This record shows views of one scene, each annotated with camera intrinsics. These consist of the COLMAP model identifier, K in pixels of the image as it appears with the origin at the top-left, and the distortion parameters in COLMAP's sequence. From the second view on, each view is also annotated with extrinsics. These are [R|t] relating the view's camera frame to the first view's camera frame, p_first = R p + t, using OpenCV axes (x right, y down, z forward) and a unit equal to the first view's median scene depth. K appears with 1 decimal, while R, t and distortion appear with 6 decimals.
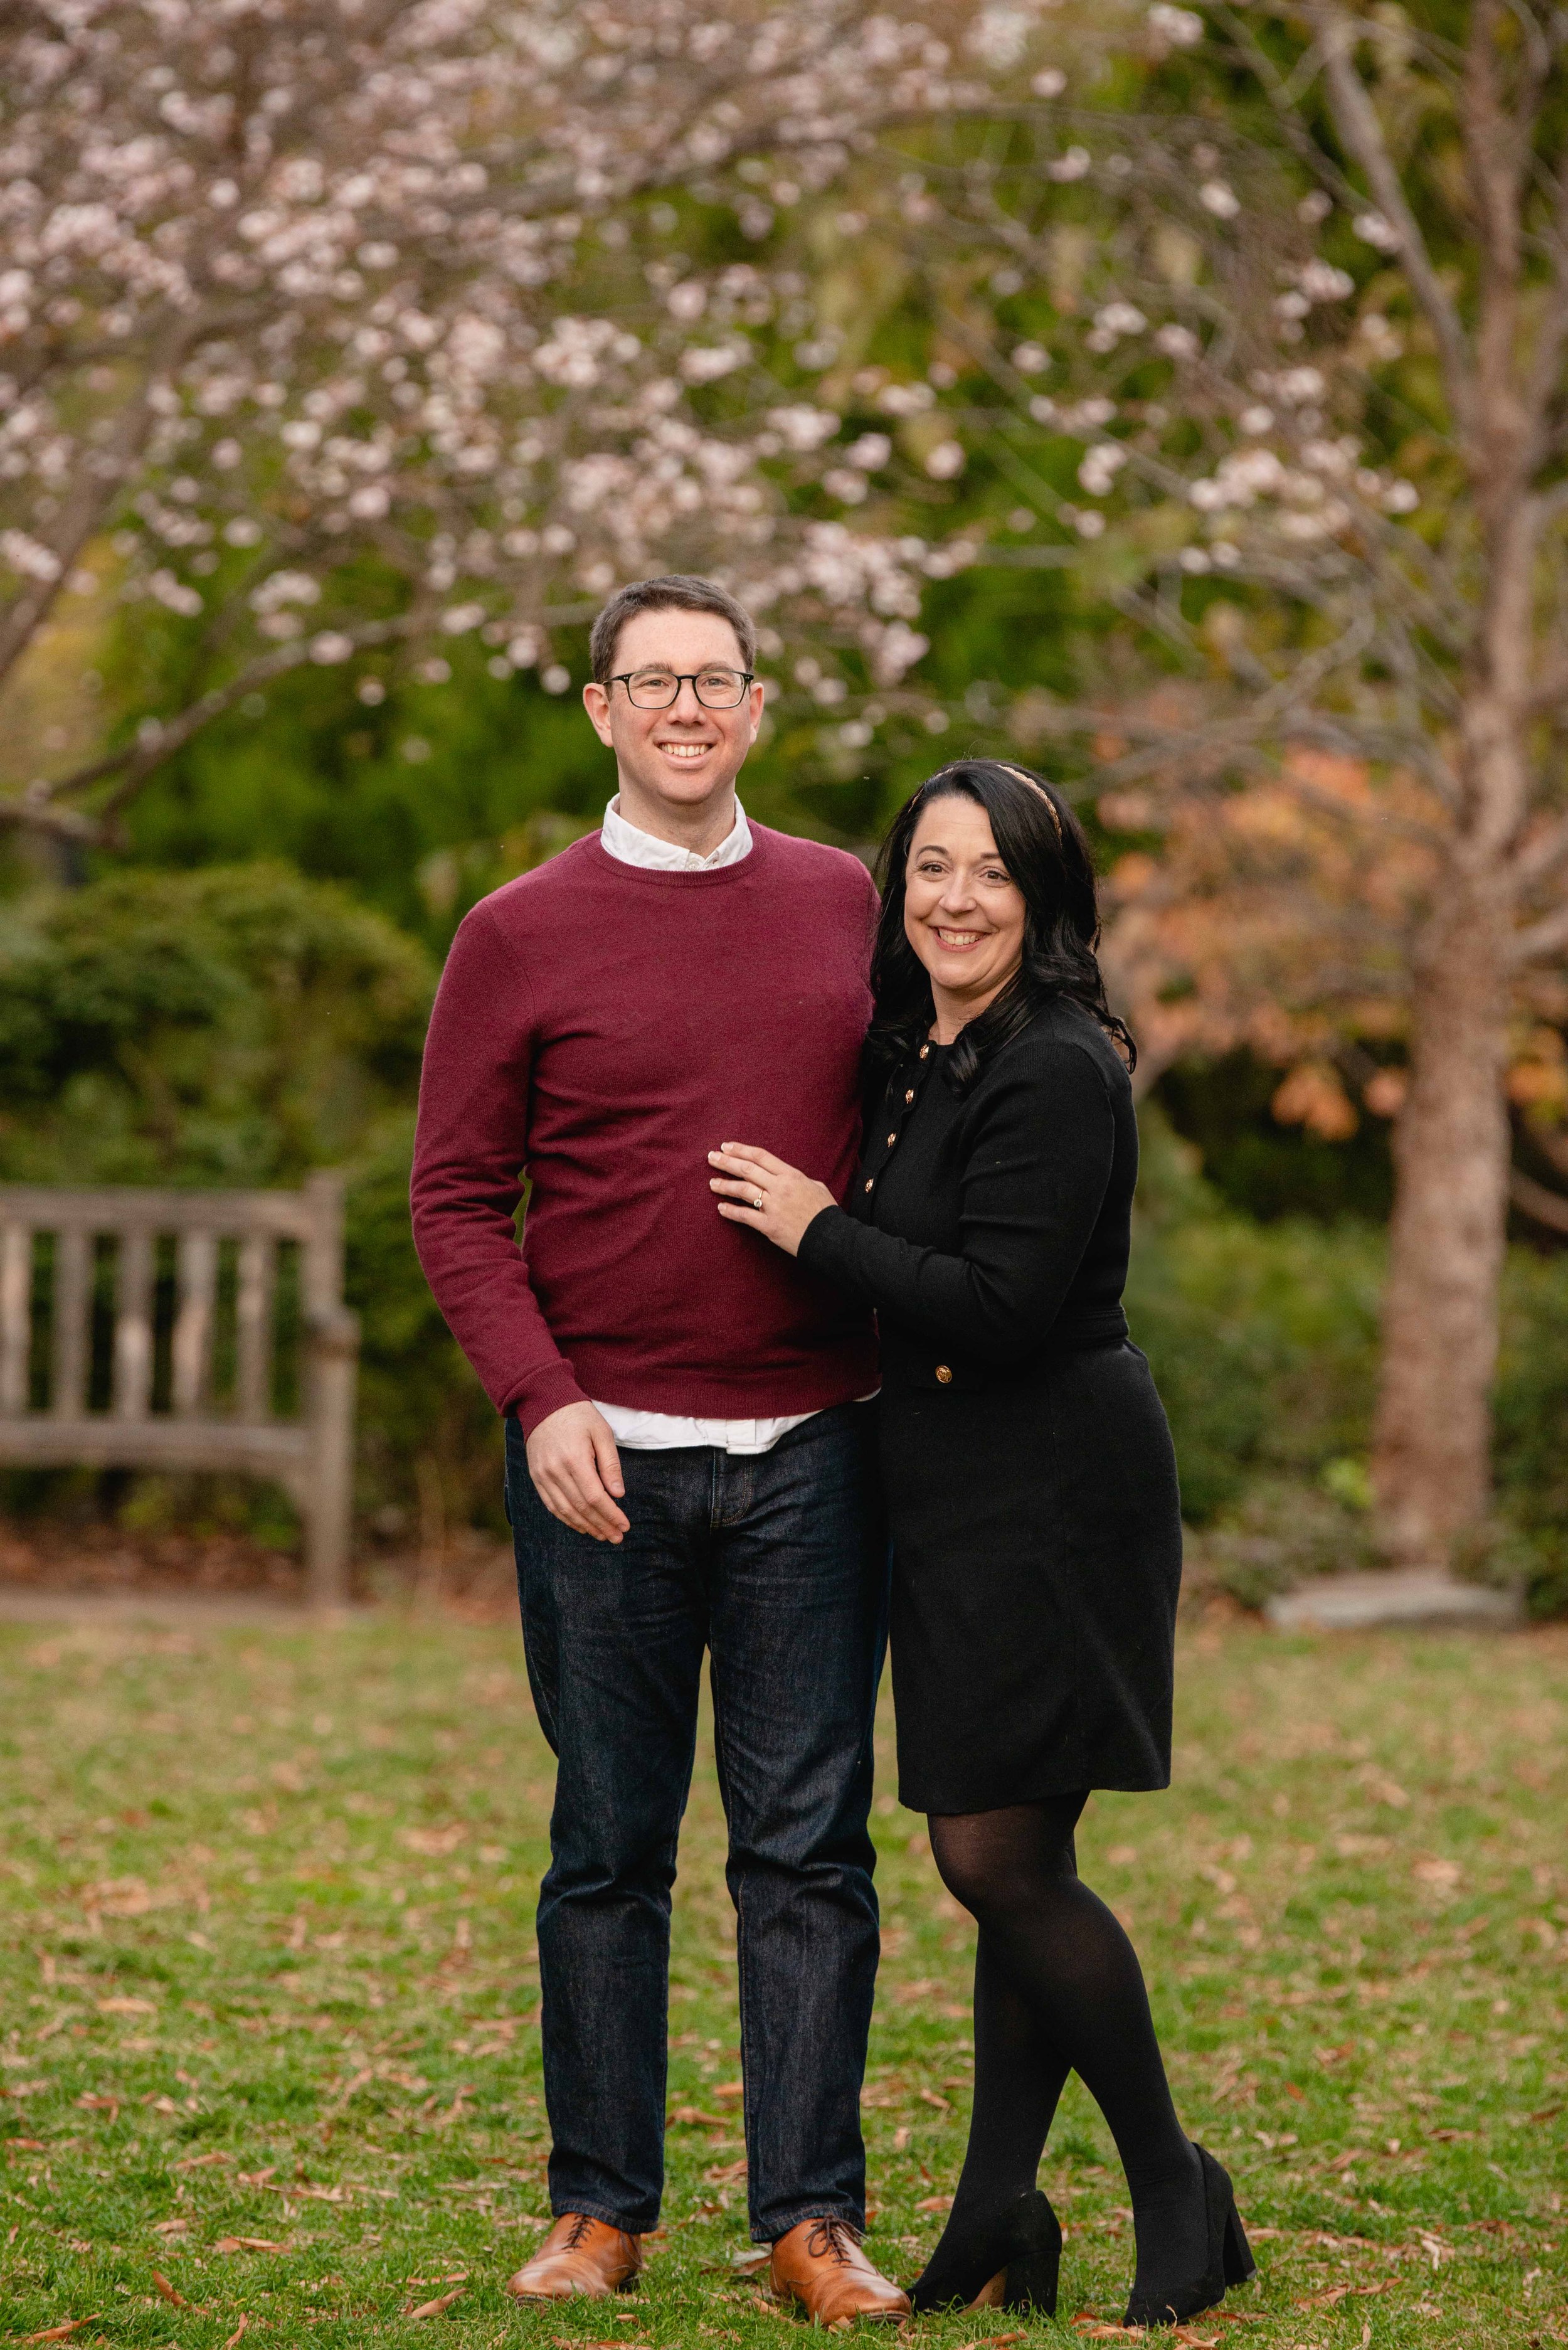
lens RADIAL K [[12845.0, 0, 778.1], [0, 12845.0, 1174.5], [0, 0, 1]] dist [1.389018, 0.000000]
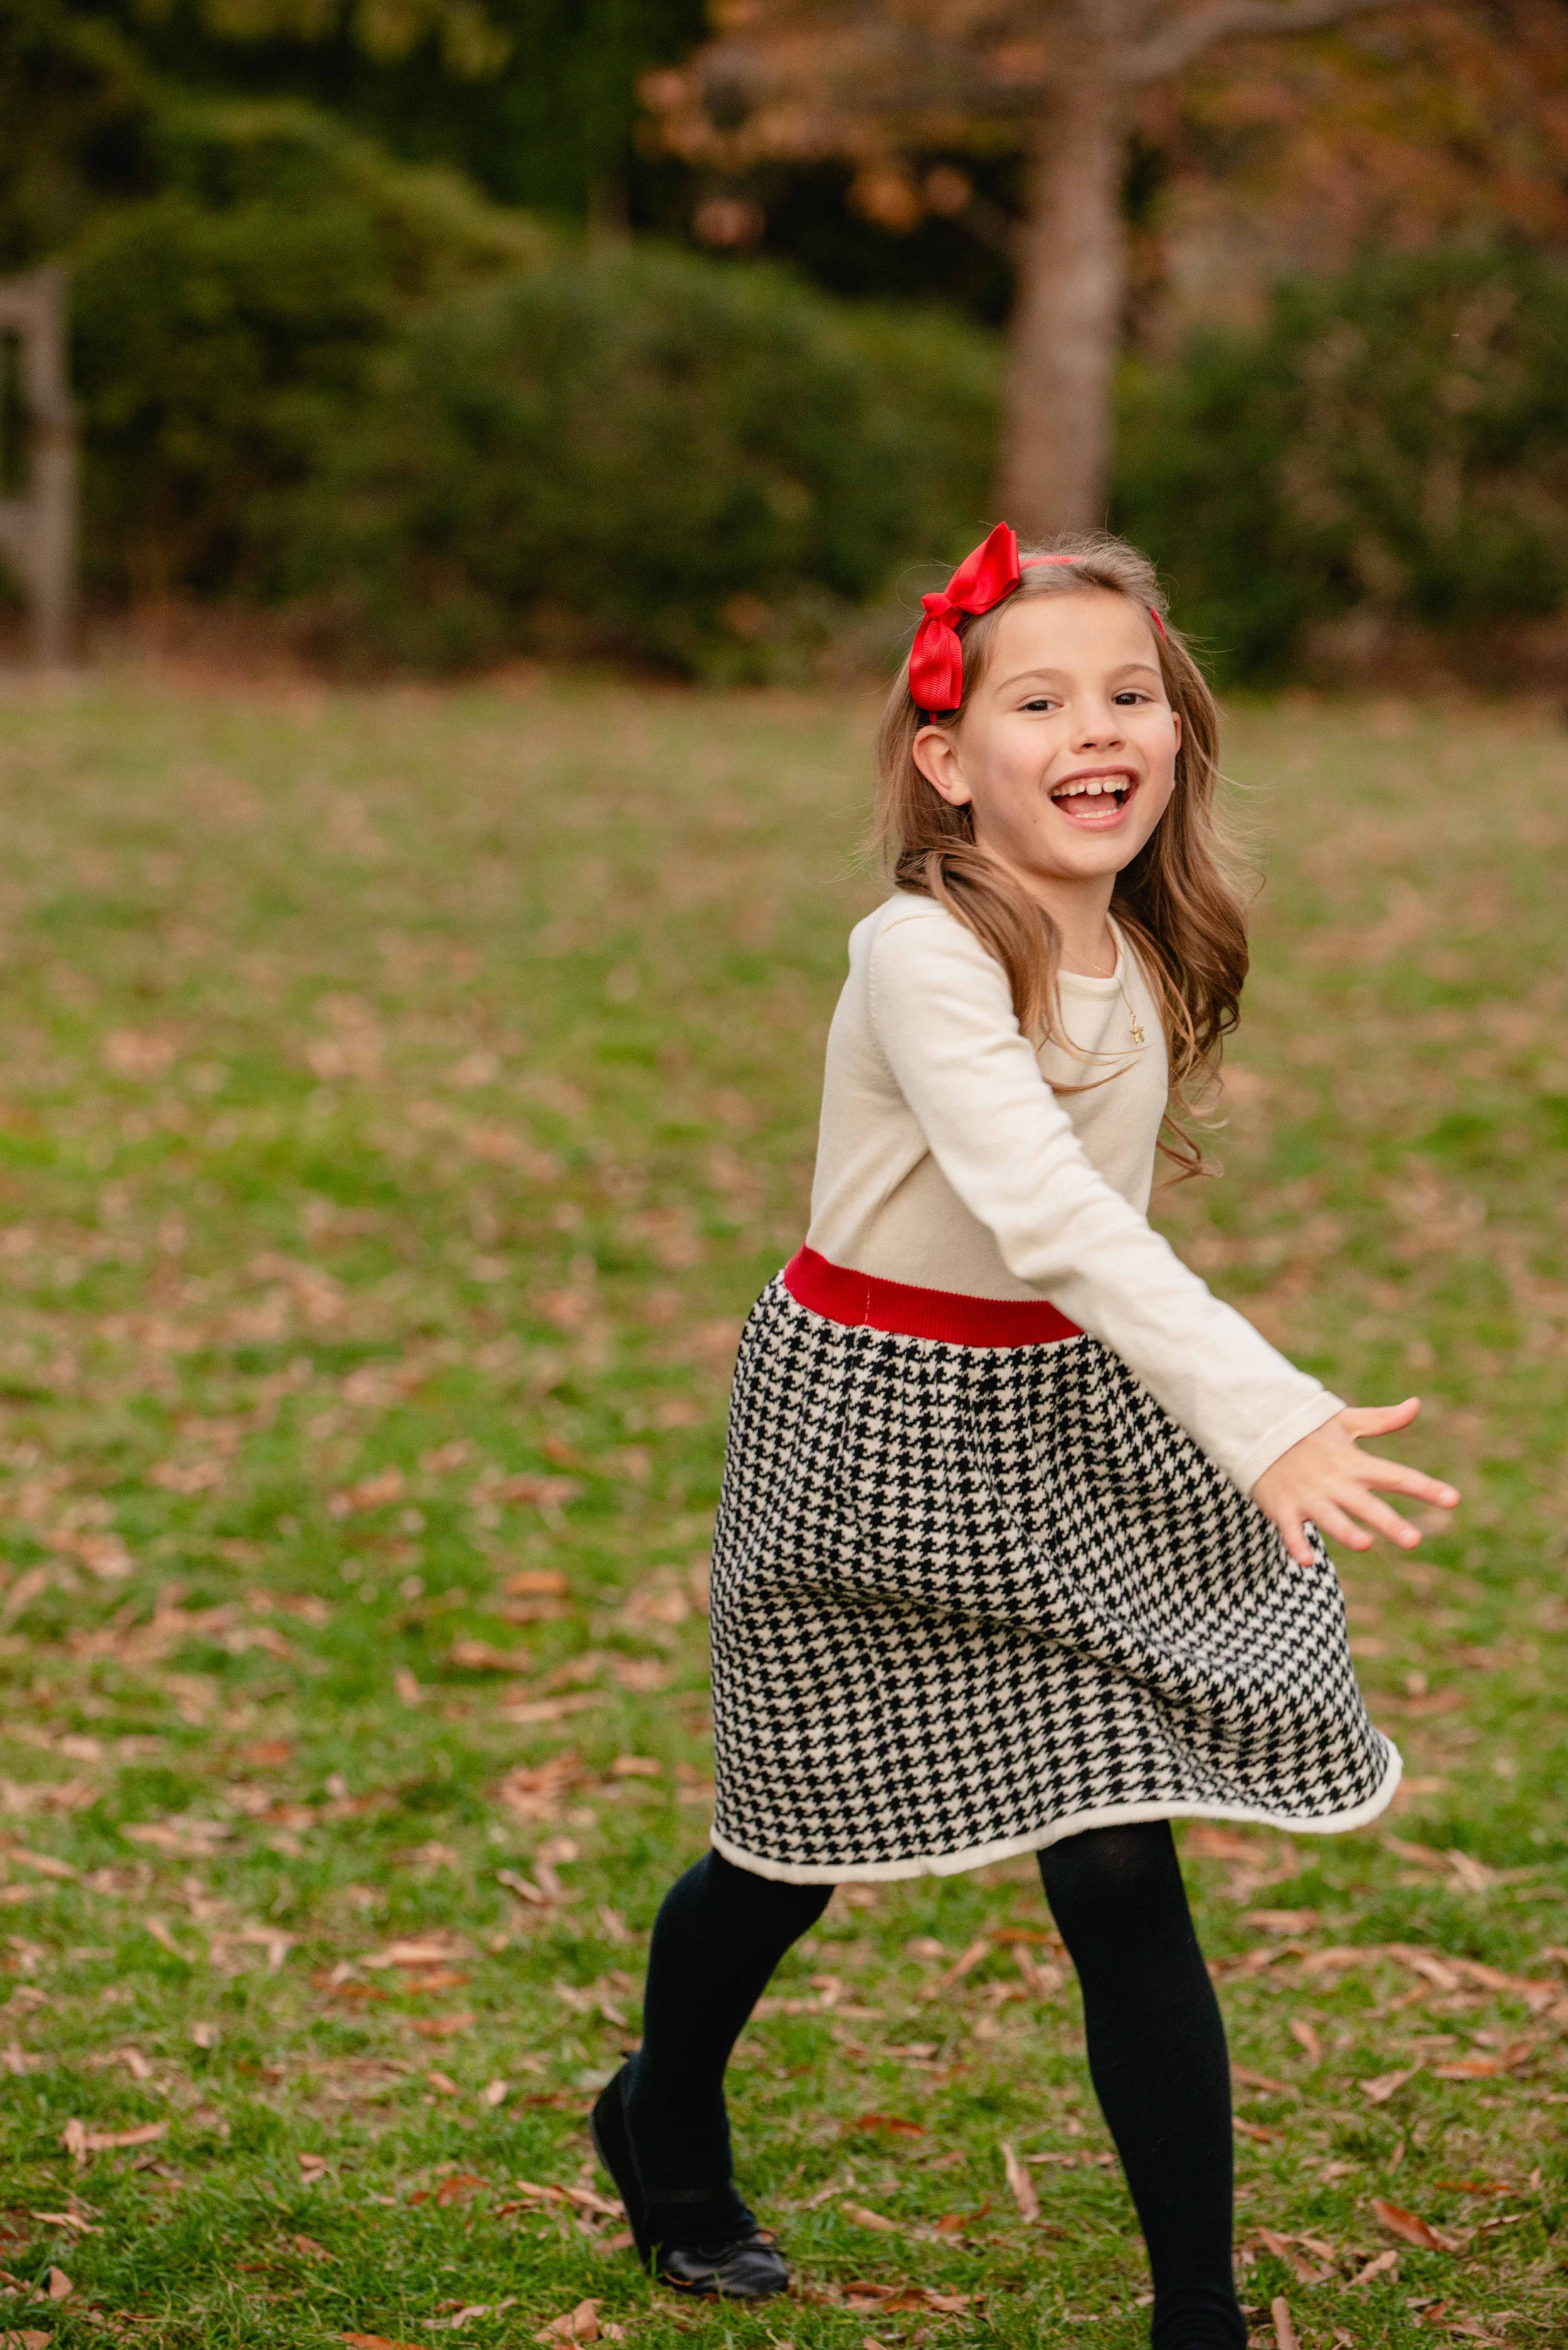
lens RADIAL K [[8500.4, 0, 782.4], [0, 8500.4, 1177.7], [0, 0, 1]] dist [0.312890, 0.000000]
pose [[0.998934, 0.003913, 0.045991, -0.008892], [-0.009015, 0.993751, 0.111259, -0.006394], [-0.045269, -0.111555, 0.992727, 0.390853]]
